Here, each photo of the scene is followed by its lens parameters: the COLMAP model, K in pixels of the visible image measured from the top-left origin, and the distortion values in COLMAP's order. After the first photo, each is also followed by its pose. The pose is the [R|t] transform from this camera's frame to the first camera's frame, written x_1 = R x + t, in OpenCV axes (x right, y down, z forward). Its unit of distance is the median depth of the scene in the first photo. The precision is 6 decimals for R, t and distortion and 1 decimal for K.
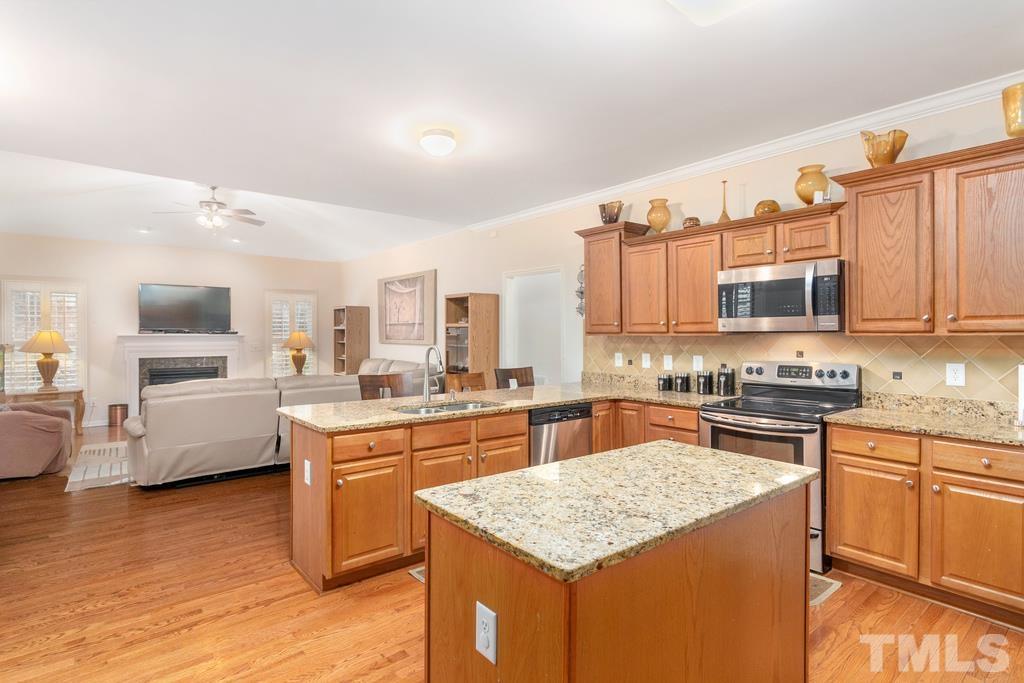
lens RADIAL K [[526.2, 0, 512.8], [0, 526.2, 342.7], [0, 0, 1]] dist [0.003150, -0.001589]
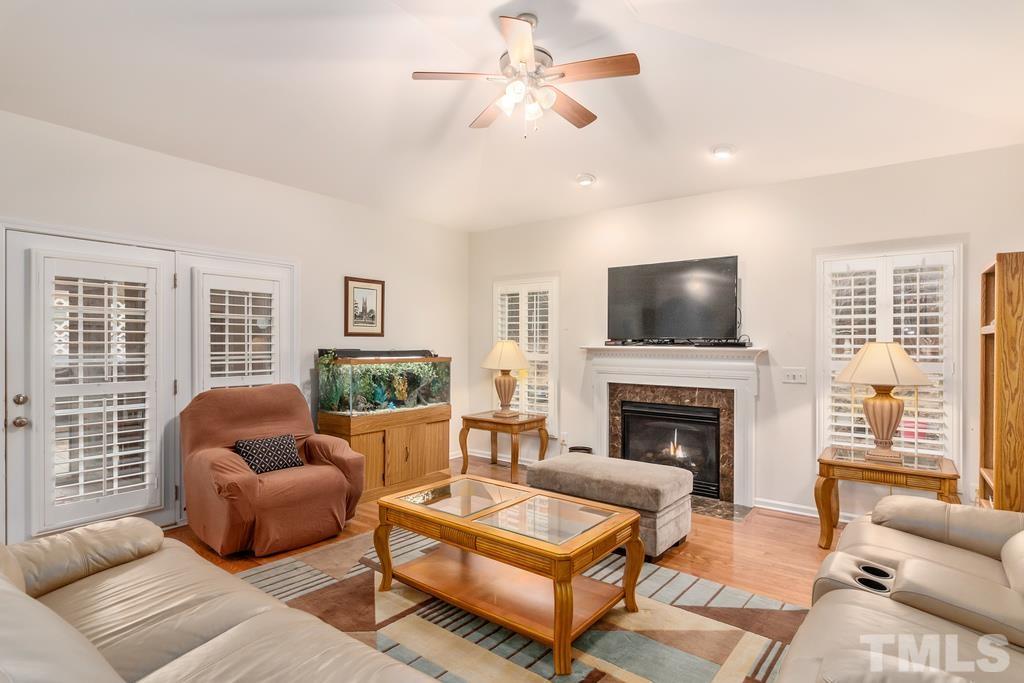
lens RADIAL K [[526.2, 0, 507.9], [0, 526.2, 335.6], [0, 0, 1]] dist [0.003150, -0.001589]
pose [[0.215419, -0.014575, -0.976413, -0.140597], [-0.024667, 0.999488, -0.020361, -0.018909], [0.976210, 0.028471, 0.214949, 1.095152]]
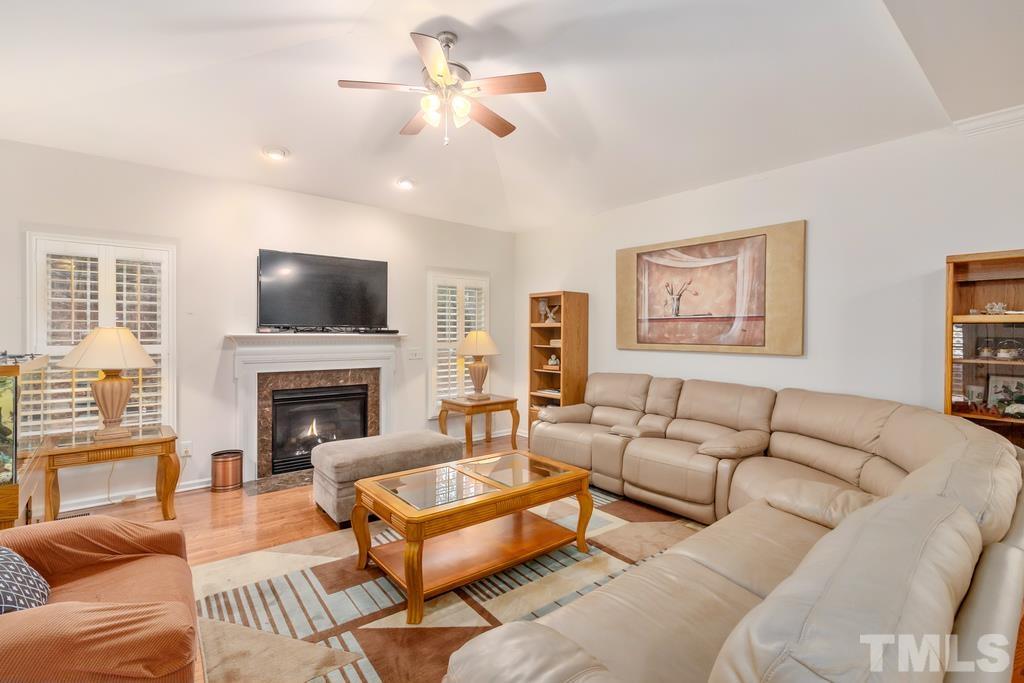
lens RADIAL K [[469.5, 0, 512.1], [0, 469.5, 342.2], [0, 0, 1]] dist [-0.002312, -0.000502]
pose [[0.999967, 0.005124, -0.006352, -0.612629], [-0.005116, 0.999986, 0.001269, -0.012478], [0.006359, -0.001236, 0.999979, 0.683539]]
